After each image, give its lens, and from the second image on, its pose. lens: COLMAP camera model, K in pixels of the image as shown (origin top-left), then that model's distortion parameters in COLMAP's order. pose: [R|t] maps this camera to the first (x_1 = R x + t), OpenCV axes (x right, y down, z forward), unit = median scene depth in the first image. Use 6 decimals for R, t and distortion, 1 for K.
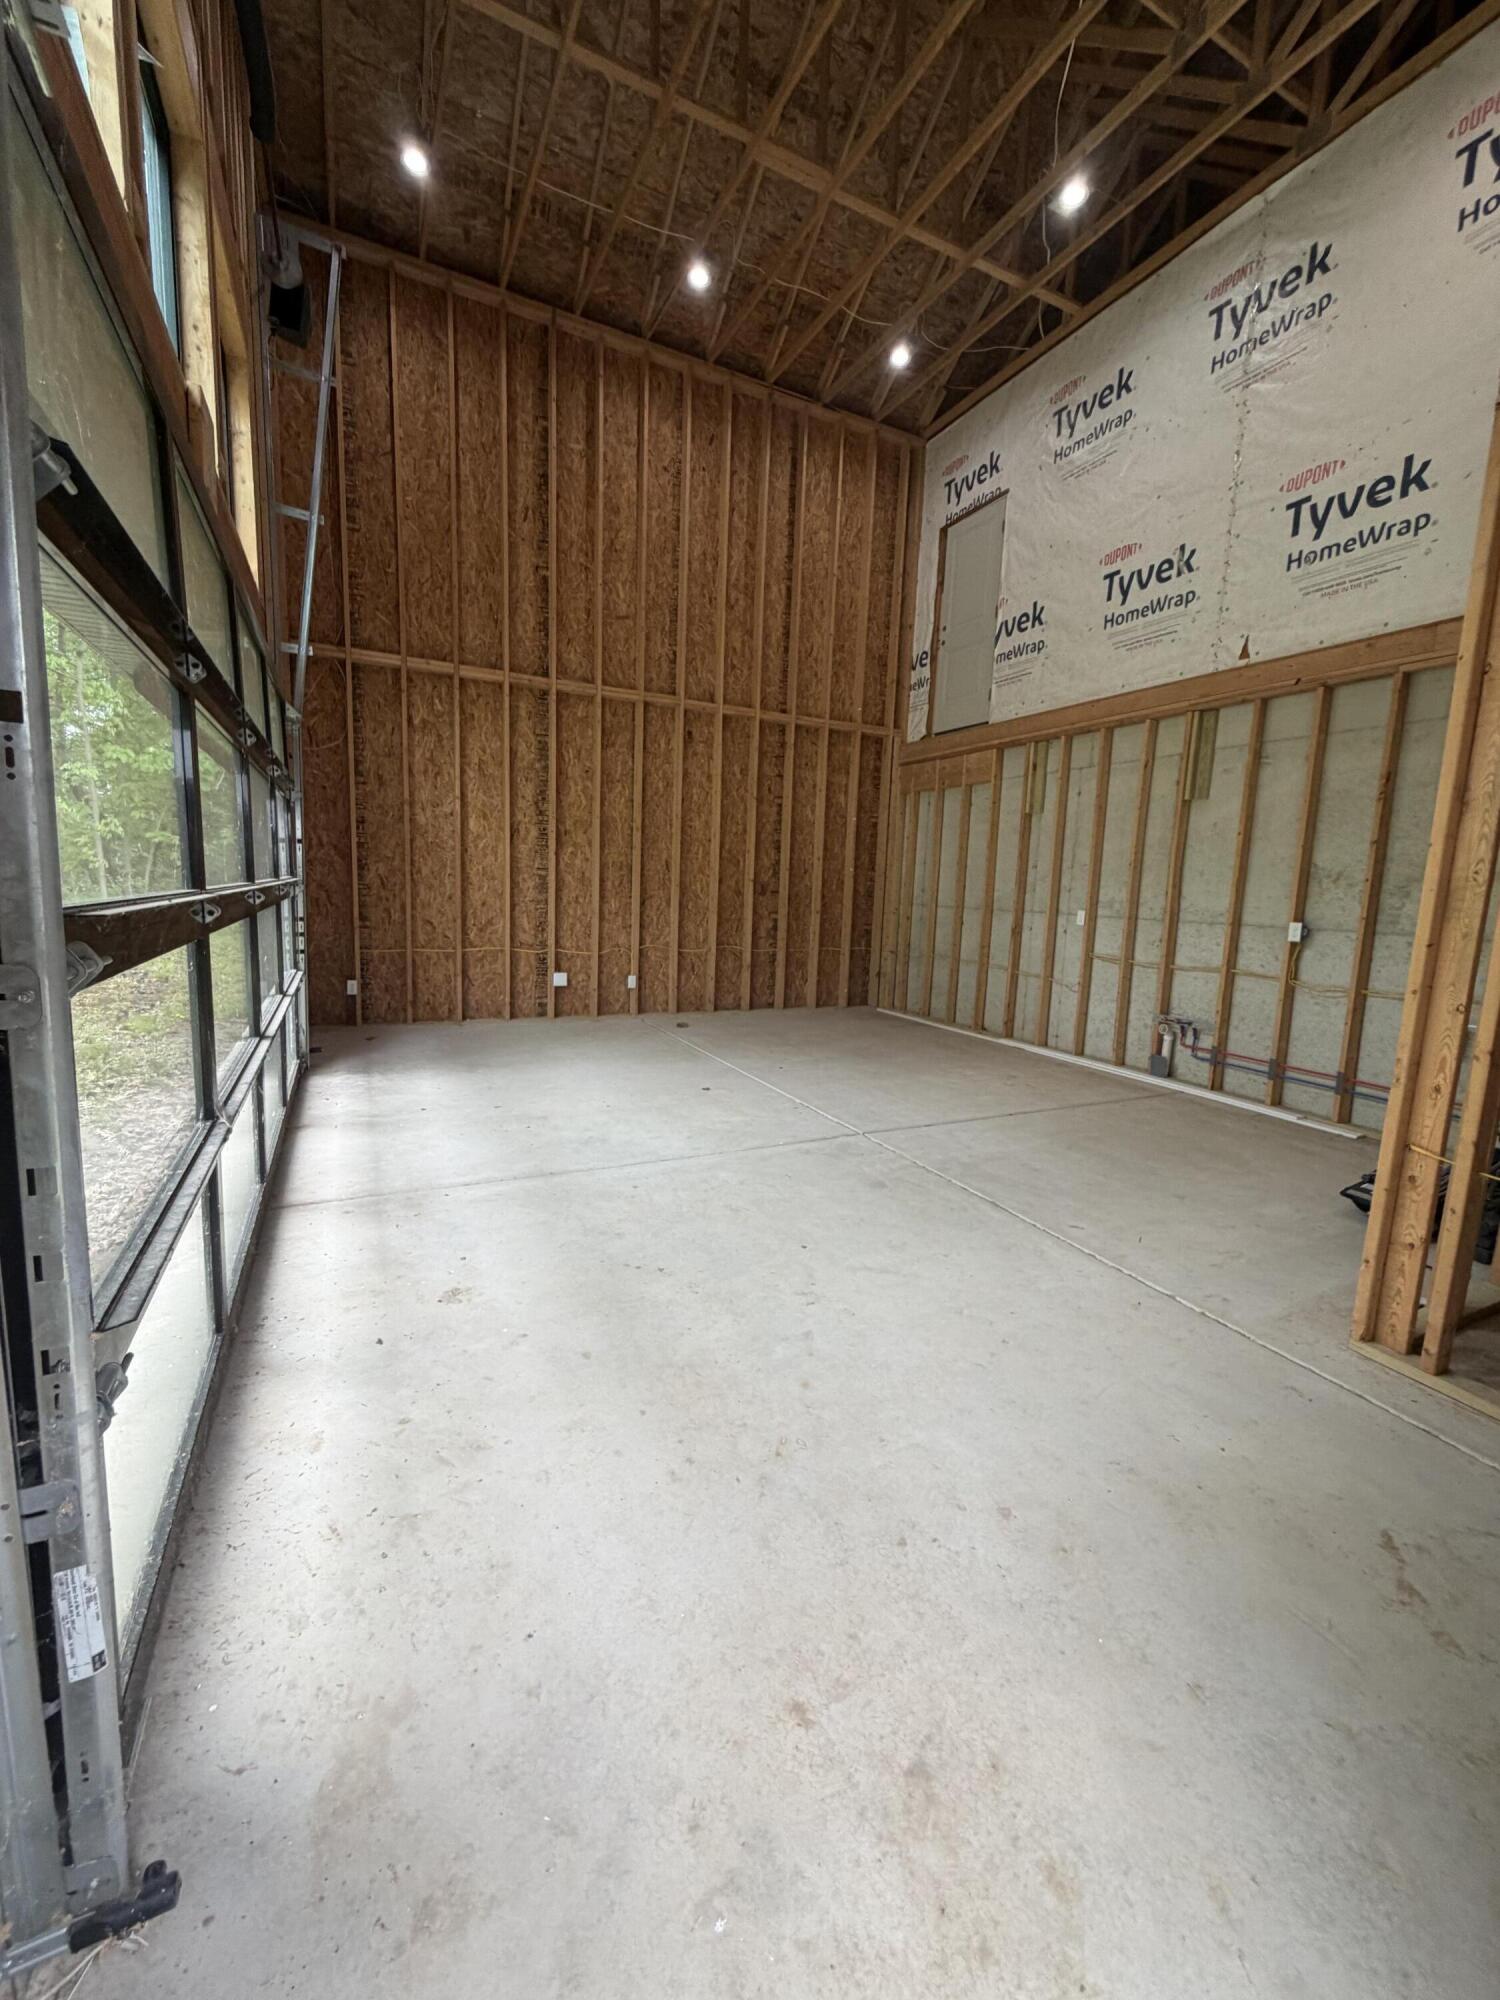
lens RADIAL K [[799.1, 0, 751.6], [0, 799.1, 997.6], [0, 0, 1]] dist [-0.000013, 0.000010]
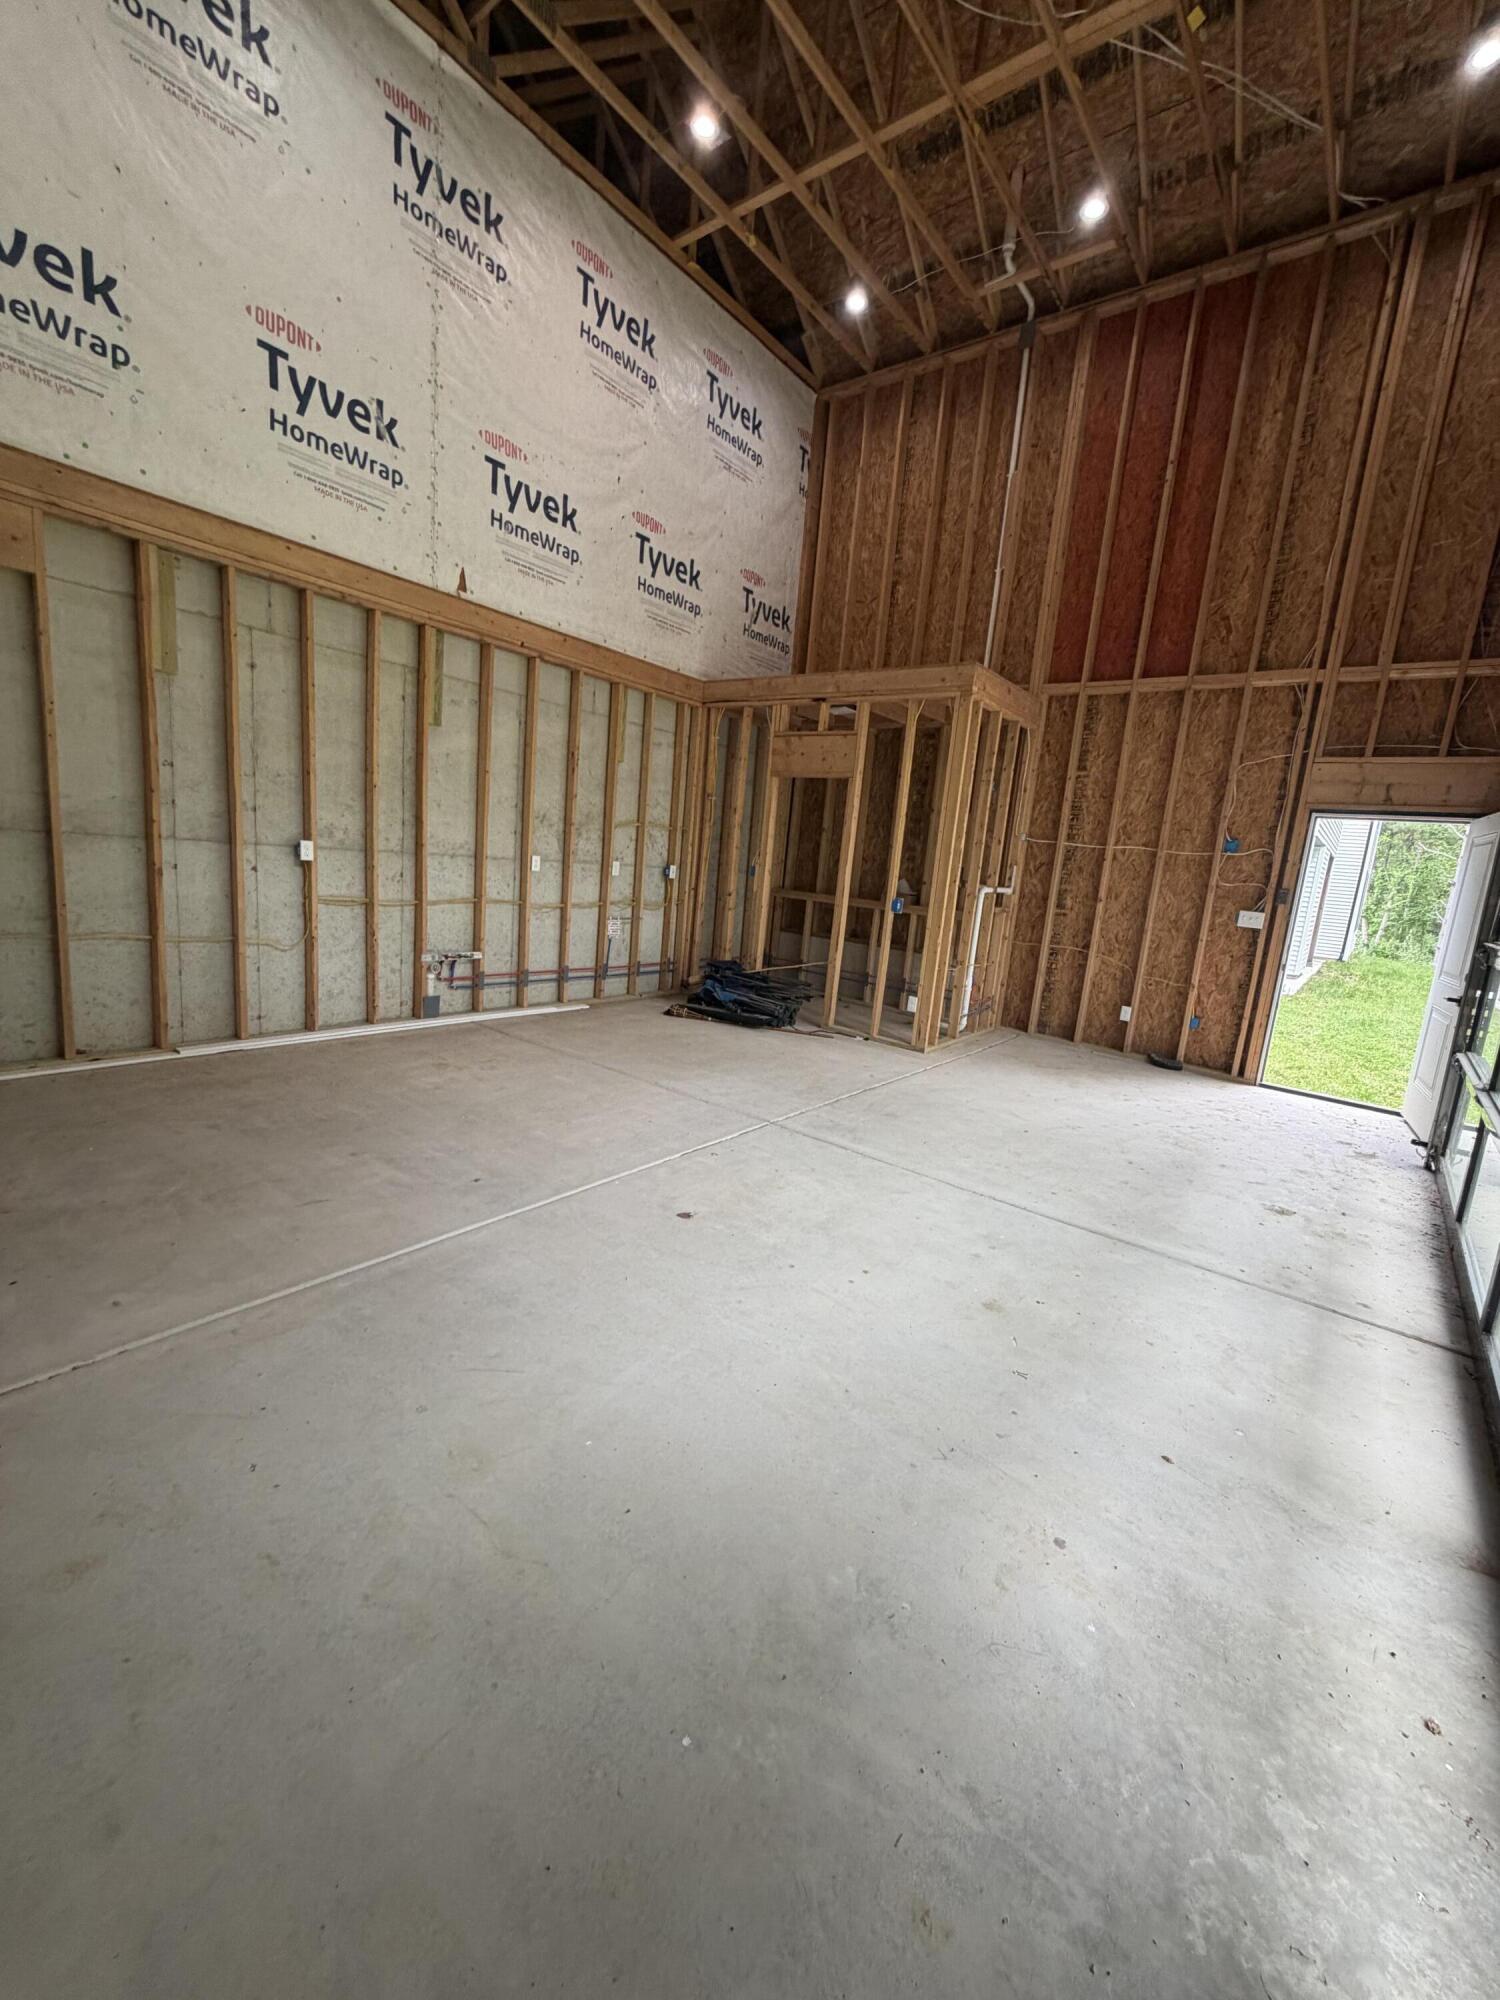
lens RADIAL K [[799.1, 0, 751.6], [0, 799.1, 997.6], [0, 0, 1]] dist [-0.000013, 0.000010]
pose [[-0.426207, -0.233692, 0.873920, -0.602647], [0.023230, 0.962911, 0.268818, -0.213967], [-0.904327, 0.134873, -0.404971, 1.275497]]
